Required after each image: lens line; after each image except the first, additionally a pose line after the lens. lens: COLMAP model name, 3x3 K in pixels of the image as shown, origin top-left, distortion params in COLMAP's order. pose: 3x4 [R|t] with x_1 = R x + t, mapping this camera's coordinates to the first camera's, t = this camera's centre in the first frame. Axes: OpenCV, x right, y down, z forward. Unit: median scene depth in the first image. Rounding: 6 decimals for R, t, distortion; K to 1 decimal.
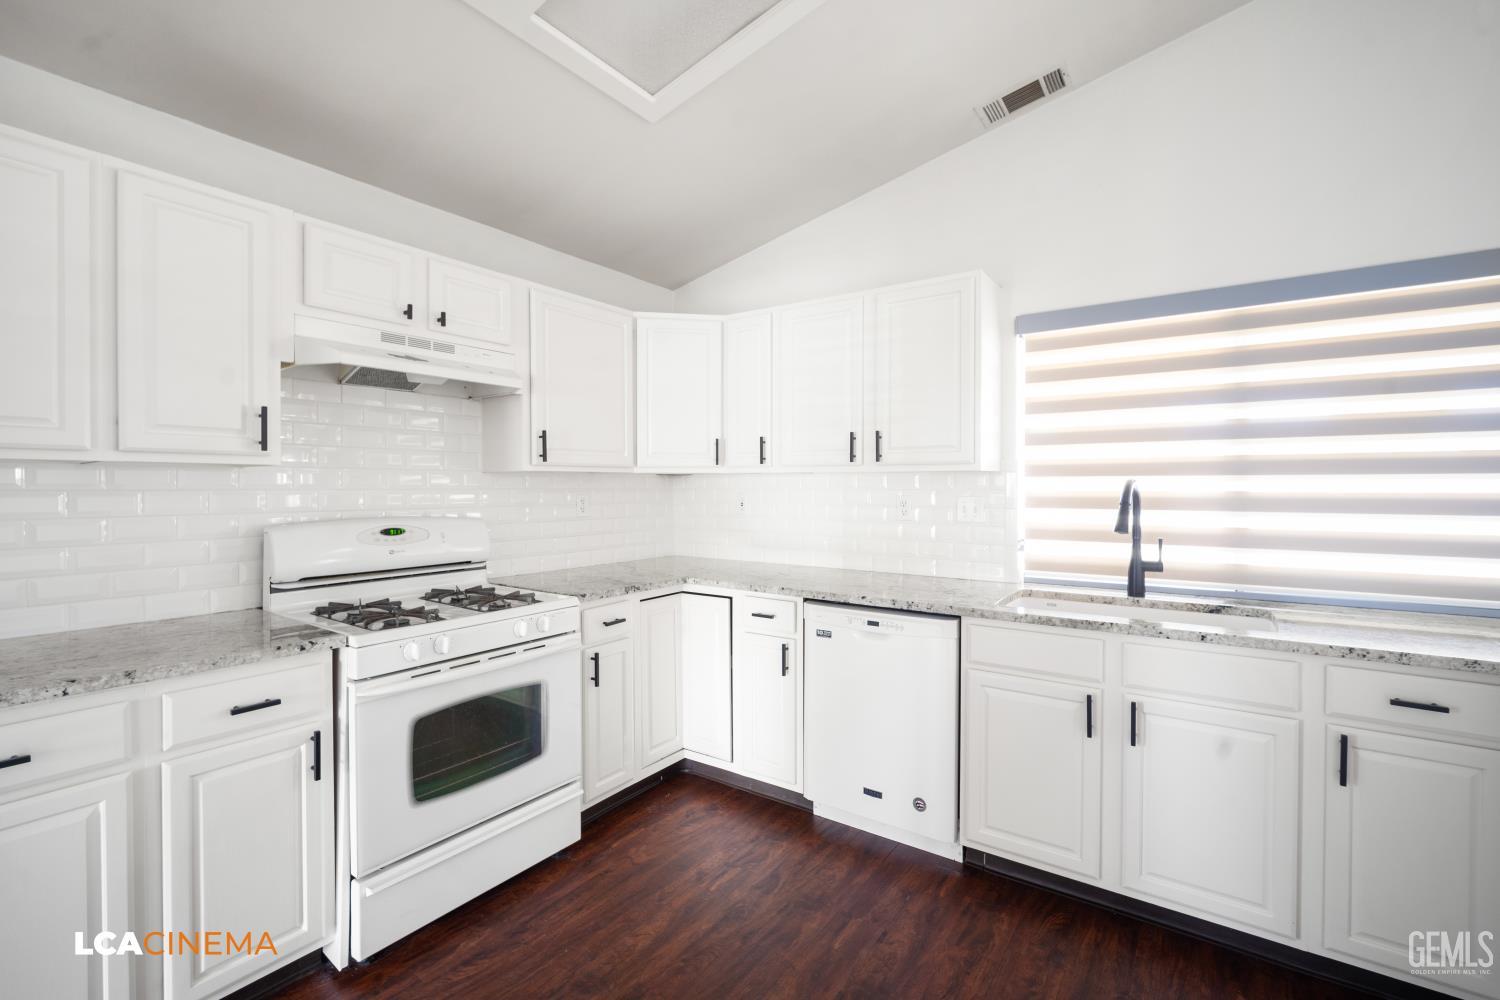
lens RADIAL K [[655.5, 0, 753.6], [0, 655.5, 494.2], [0, 0, 1]] dist [-0.016663, 0.000313]
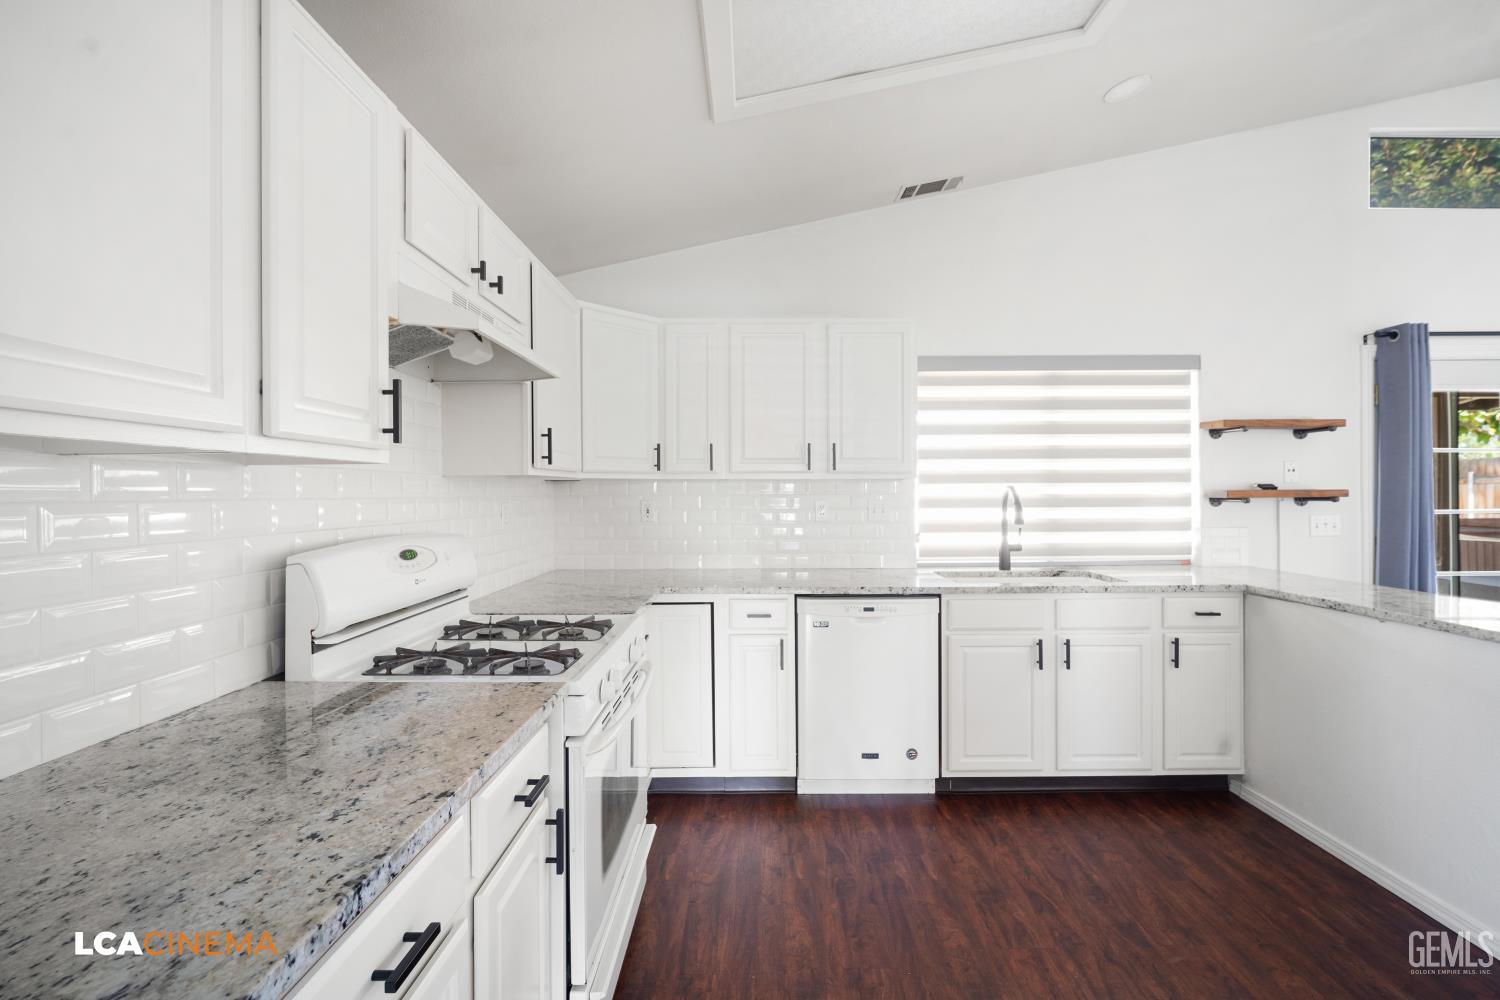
lens RADIAL K [[655.5, 0, 754.6], [0, 655.5, 491.6], [0, 0, 1]] dist [-0.016663, 0.000313]
pose [[0.820981, -0.003105, 0.570948, -0.652686], [0.011136, 0.999882, -0.010575, -0.002064], [-0.570848, 0.015040, 0.820918, 0.157903]]
